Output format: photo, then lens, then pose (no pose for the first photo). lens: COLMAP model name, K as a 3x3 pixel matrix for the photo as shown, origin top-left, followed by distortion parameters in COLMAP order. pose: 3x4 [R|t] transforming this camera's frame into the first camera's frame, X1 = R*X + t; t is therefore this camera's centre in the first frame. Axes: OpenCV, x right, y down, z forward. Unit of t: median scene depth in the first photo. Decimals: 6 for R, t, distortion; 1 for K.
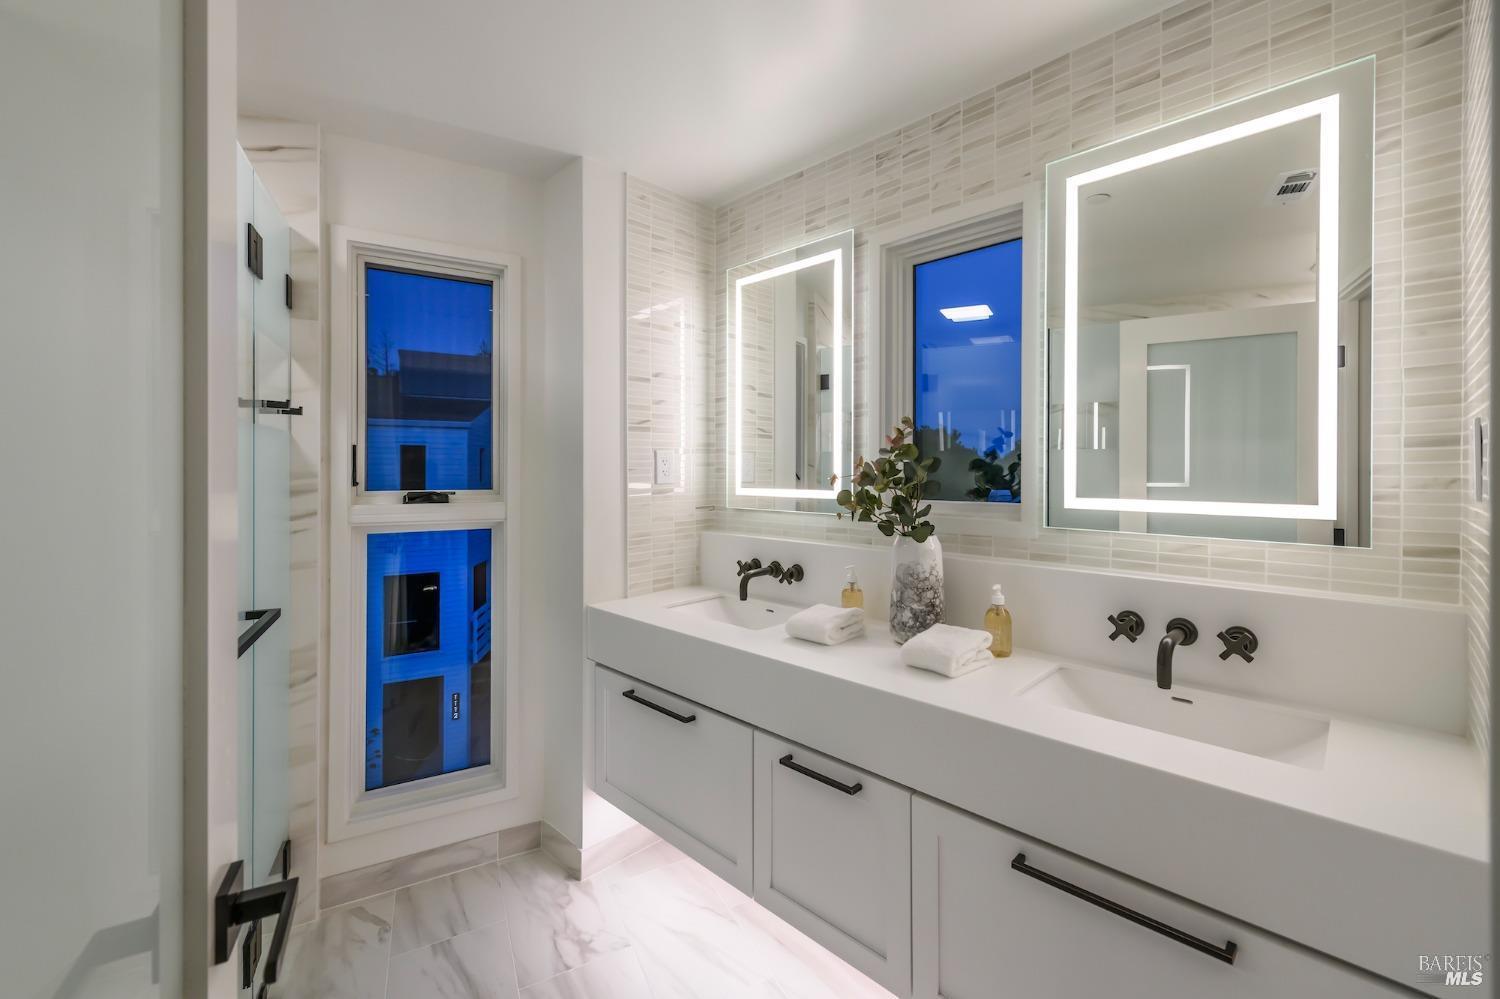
lens RADIAL K [[699.9, 0, 701.3], [0, 699.9, 490.1], [0, 0, 1]] dist [0.020479, -0.005372]
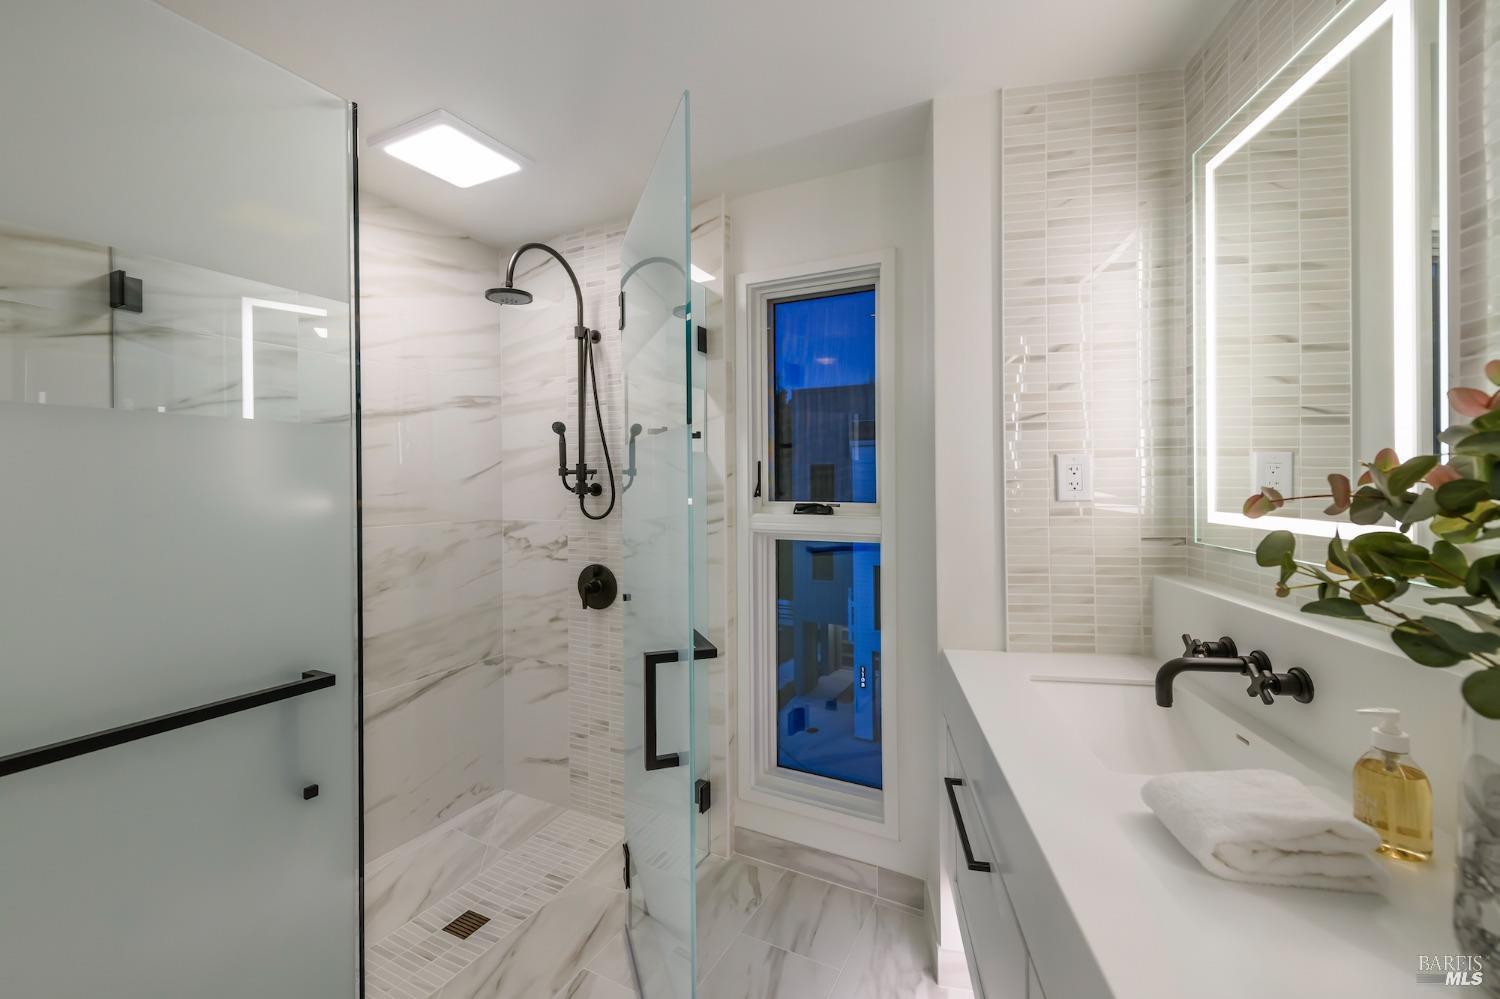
lens RADIAL K [[571.1, 0, 753.4], [0, 571.1, 487.7], [0, 0, 1]] dist [0.009865, -0.000922]
pose [[0.571582, 0.006911, -0.820516, 0.244855], [-0.015700, 0.999874, -0.002515, -0.016749], [0.820395, 0.014319, 0.571618, 0.423606]]
